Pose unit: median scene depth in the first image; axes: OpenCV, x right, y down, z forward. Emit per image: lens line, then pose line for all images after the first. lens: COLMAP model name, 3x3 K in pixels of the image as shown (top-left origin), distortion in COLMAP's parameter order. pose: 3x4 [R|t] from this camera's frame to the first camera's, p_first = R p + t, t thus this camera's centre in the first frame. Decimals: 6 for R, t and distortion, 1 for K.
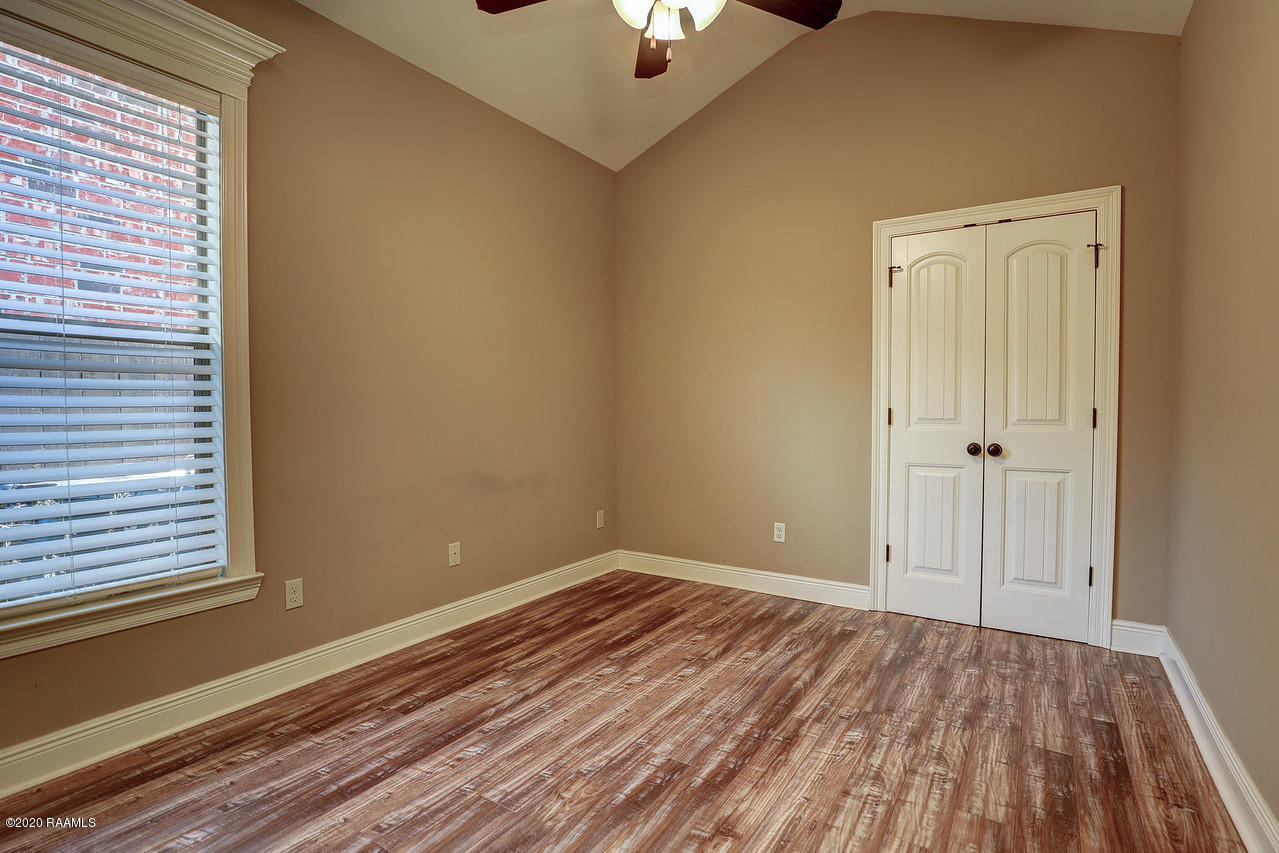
lens RADIAL K [[616.6, 0, 650.8], [0, 616.6, 425.2], [0, 0, 1]] dist [-0.029050, 0.004320]
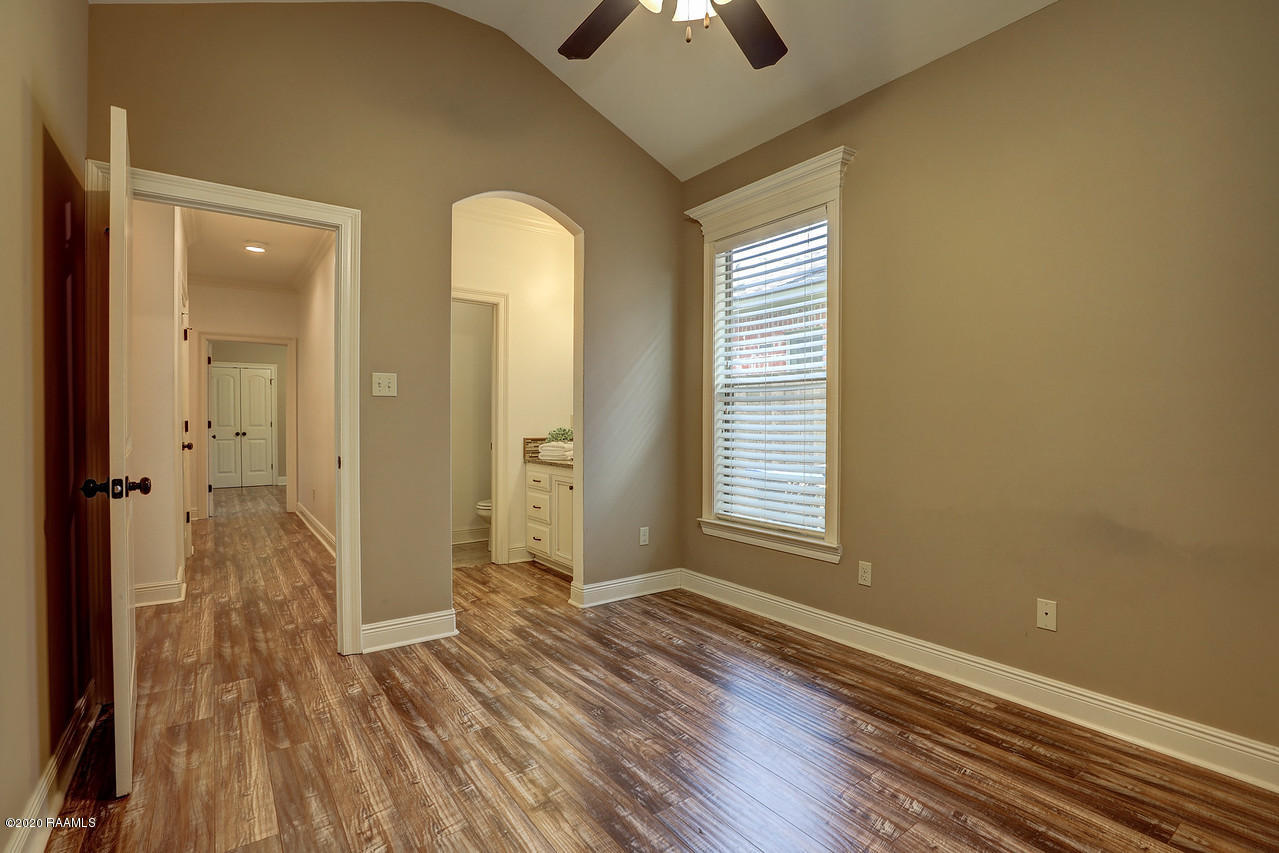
lens RADIAL K [[616.6, 0, 647.8], [0, 616.6, 427.9], [0, 0, 1]] dist [-0.029050, 0.004320]
pose [[-0.367372, 0.011099, -0.930008, 0.727237], [-0.026095, 0.999412, 0.022235, -0.031922], [0.929708, 0.032438, -0.366867, 1.050847]]
